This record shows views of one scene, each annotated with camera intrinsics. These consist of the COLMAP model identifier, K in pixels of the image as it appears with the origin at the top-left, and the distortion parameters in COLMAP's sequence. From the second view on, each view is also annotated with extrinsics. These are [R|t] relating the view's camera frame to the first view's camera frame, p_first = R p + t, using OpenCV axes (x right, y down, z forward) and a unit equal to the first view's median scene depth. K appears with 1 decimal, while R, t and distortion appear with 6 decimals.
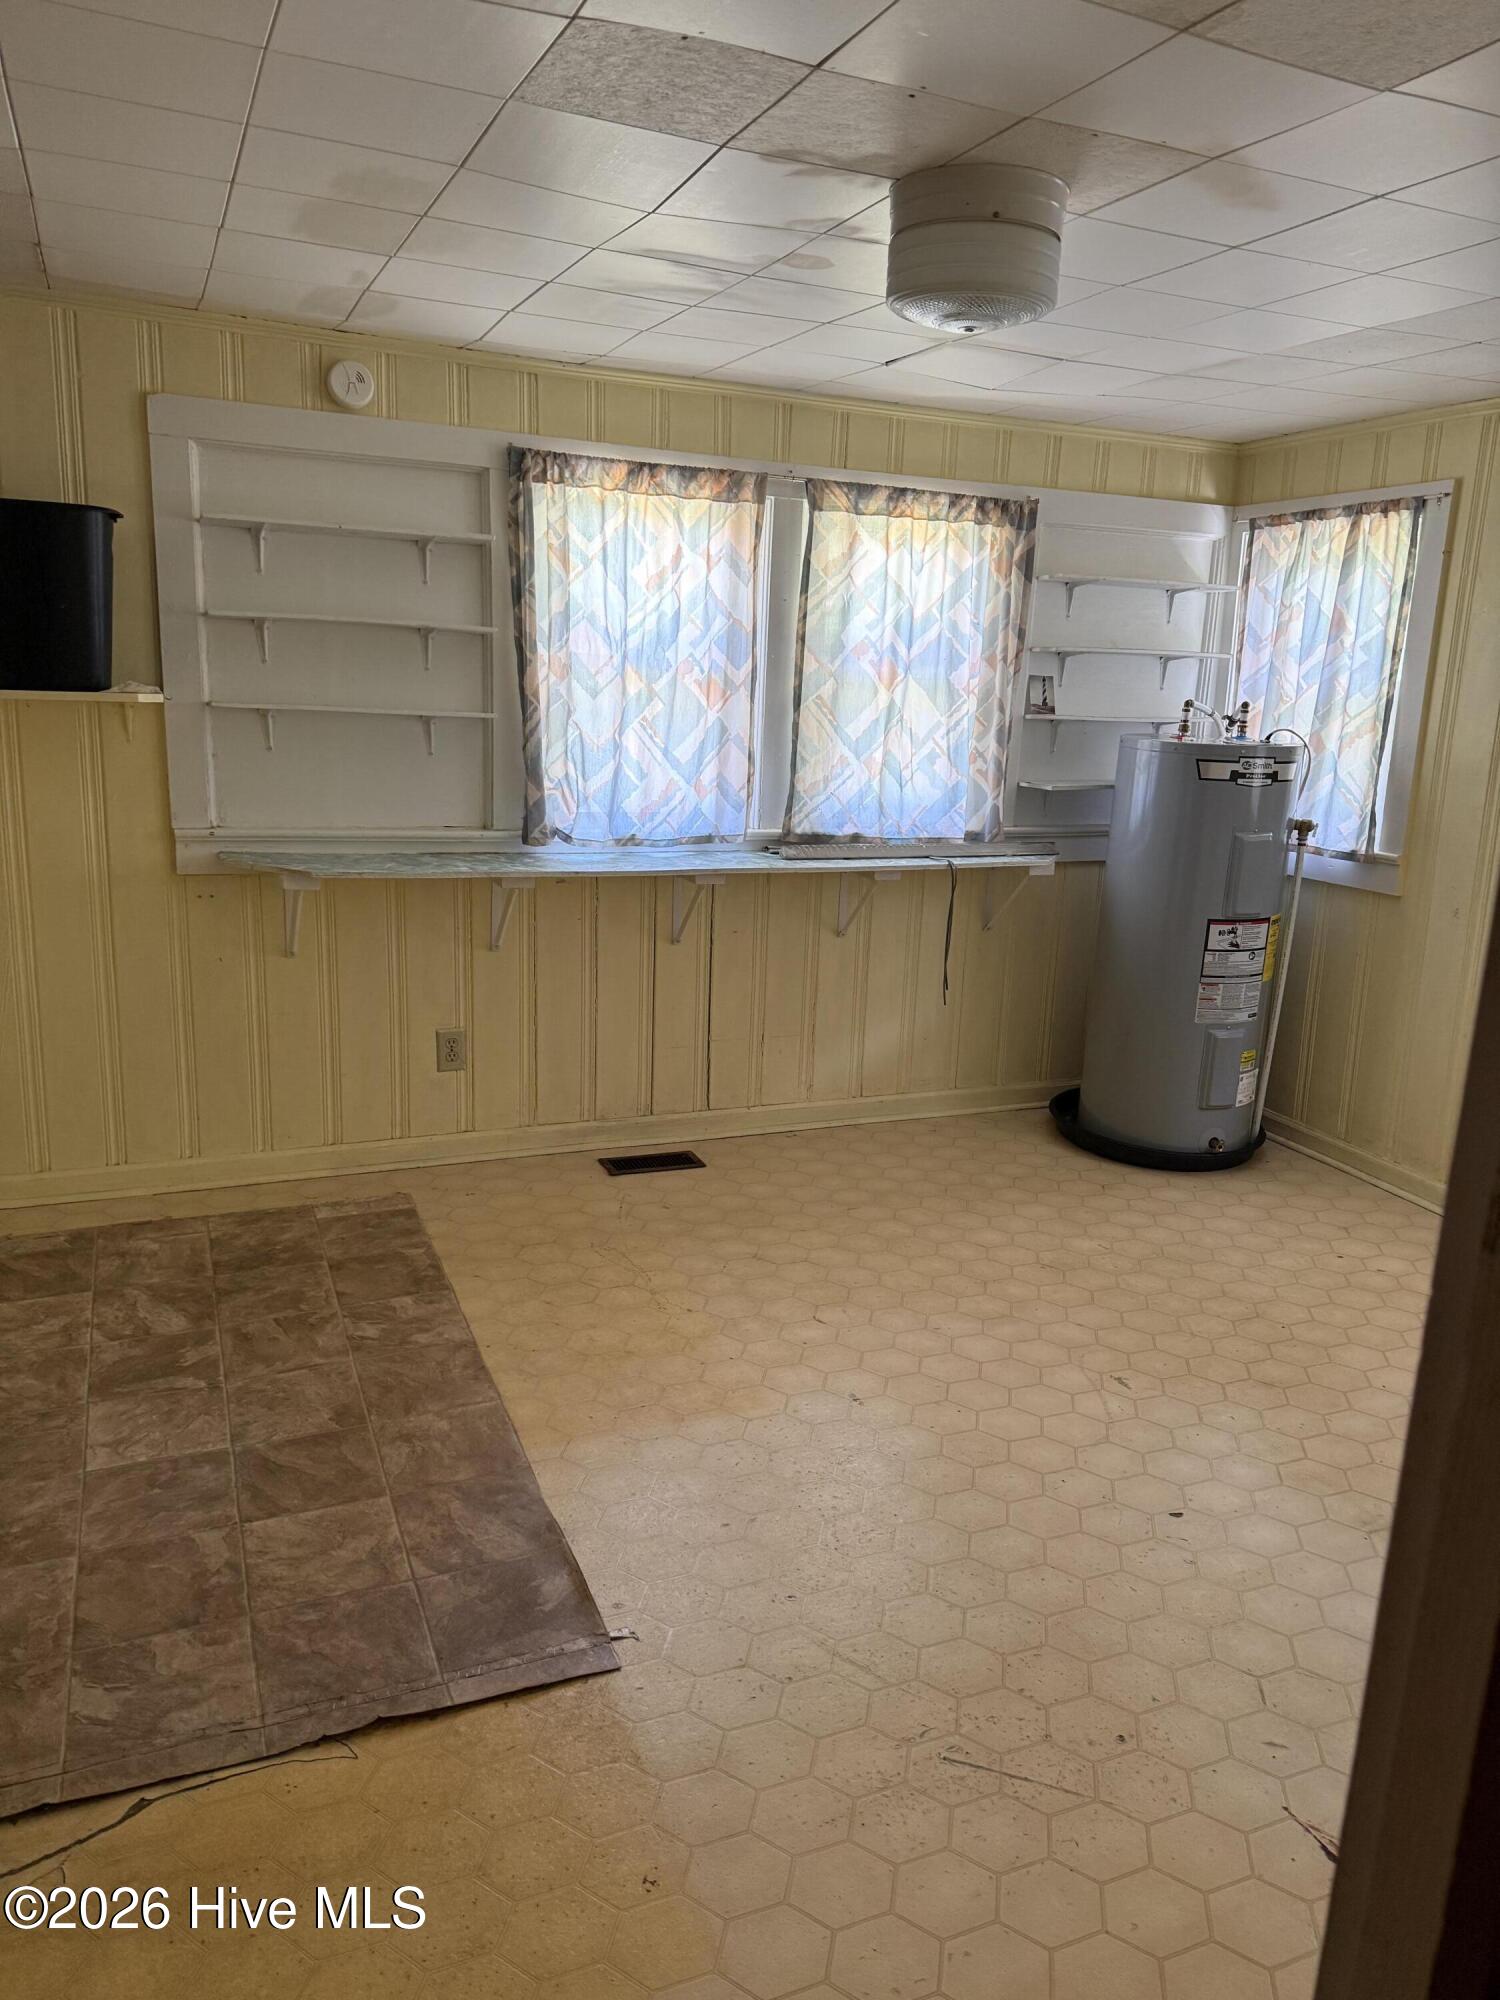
lens RADIAL K [[1428.7, 0, 750.0], [0, 1428.7, 987.3], [0, 0, 1]] dist [0.049786, -0.046721]
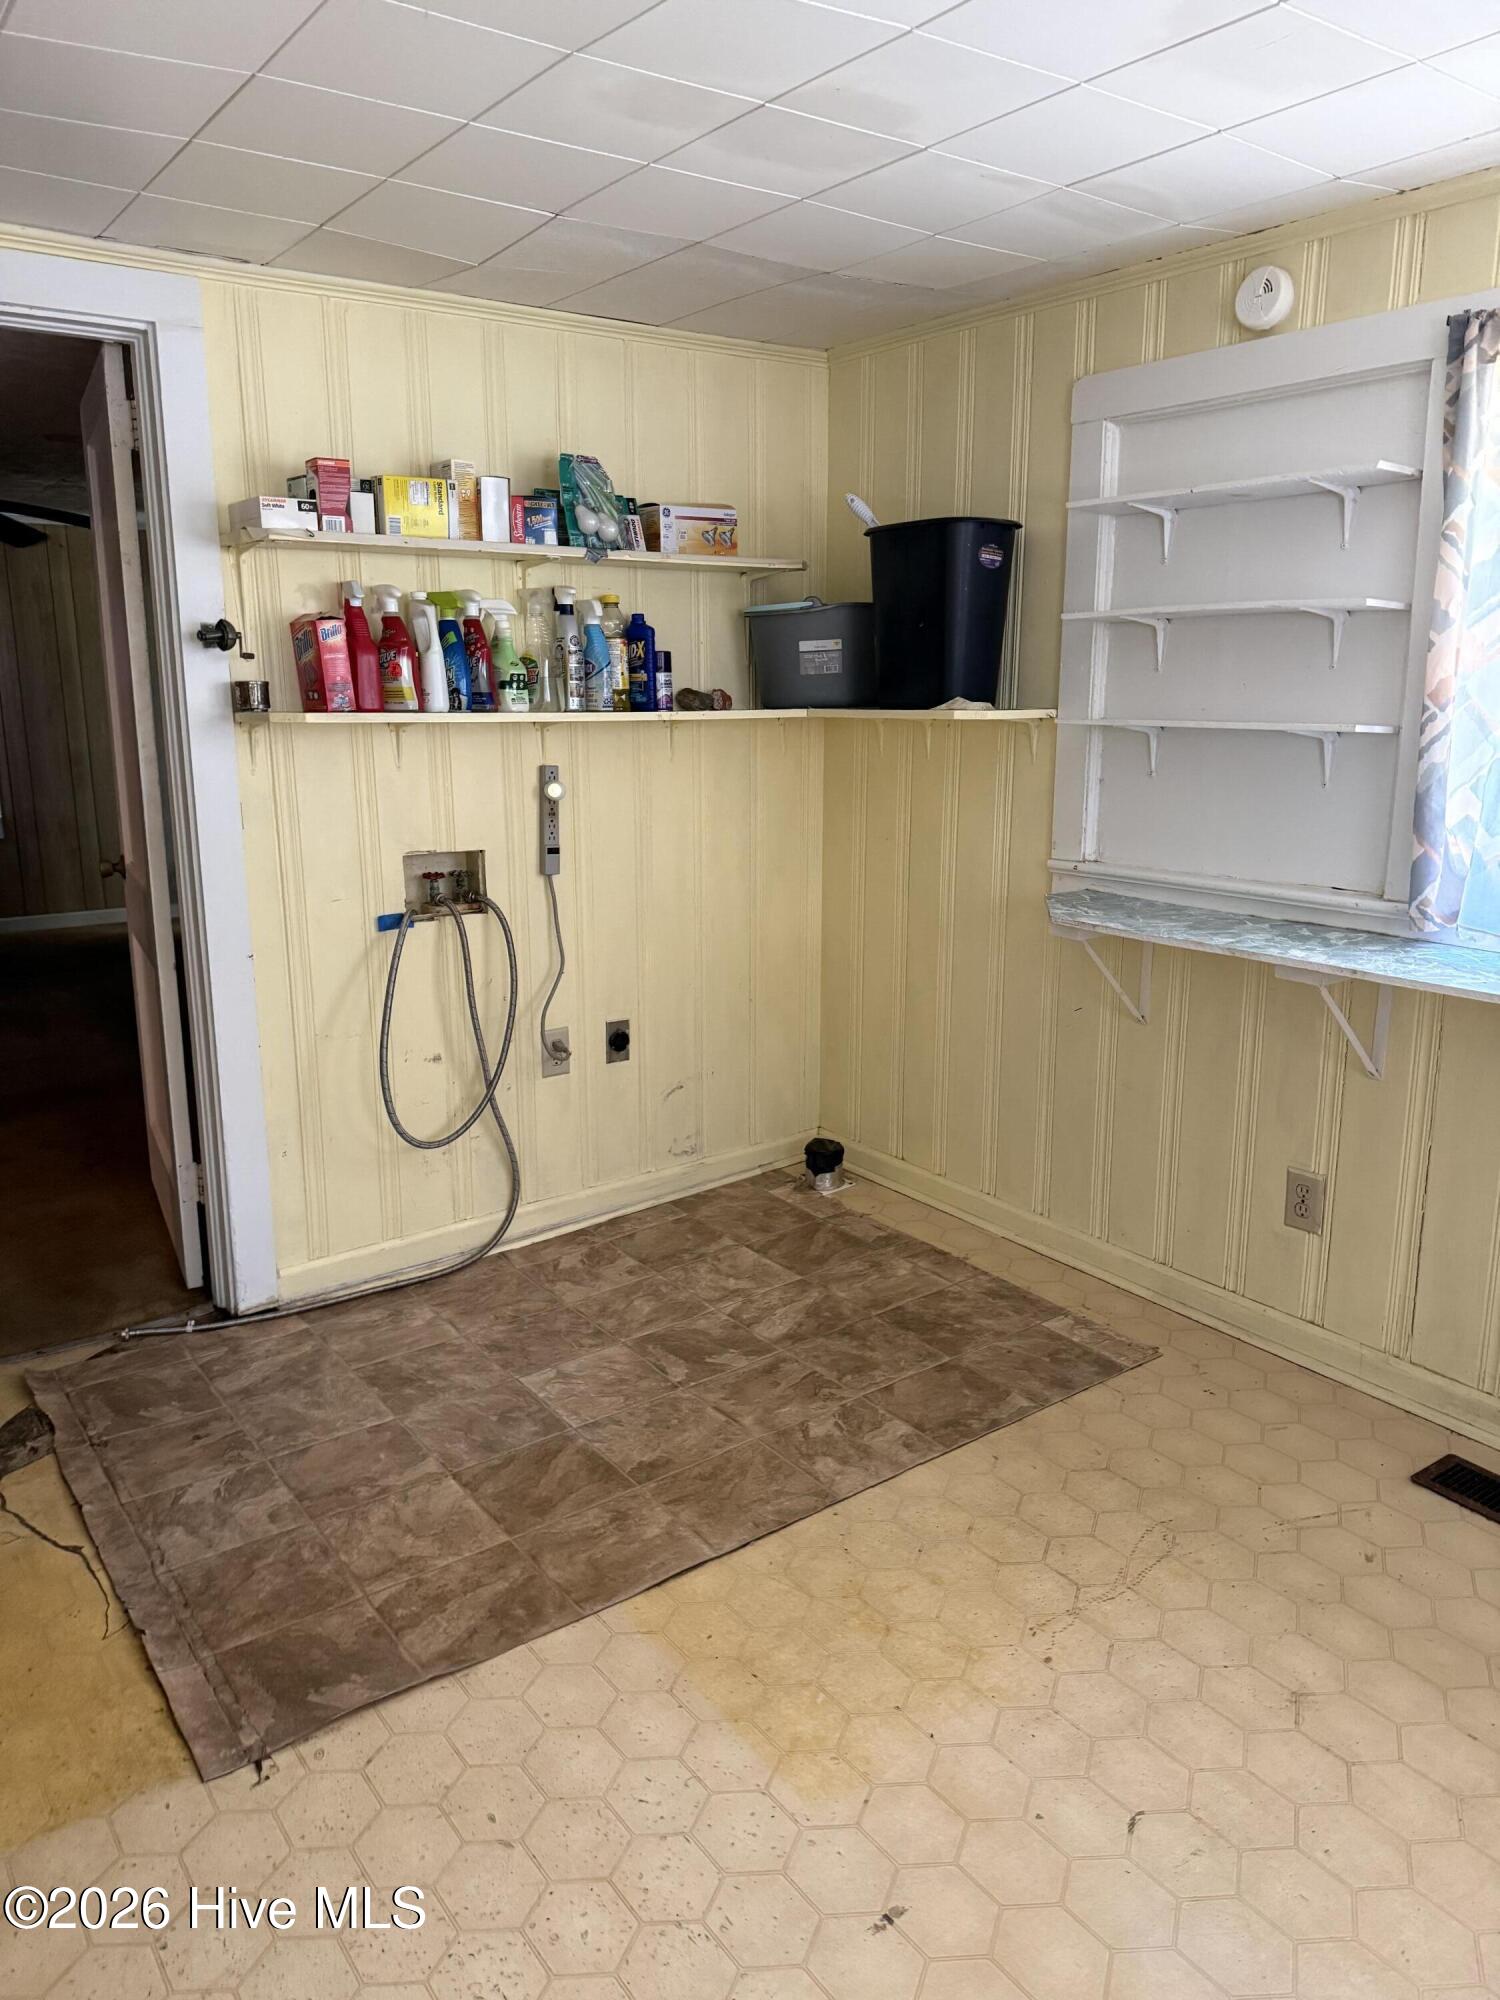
lens RADIAL K [[1428.7, 0, 755.9], [0, 1428.7, 963.6], [0, 0, 1]] dist [0.049786, -0.046721]
pose [[0.221789, 0.152951, -0.963024, 0.481869], [-0.206033, 0.972674, 0.107033, -0.109607], [0.953079, 0.174676, 0.247241, 0.657982]]
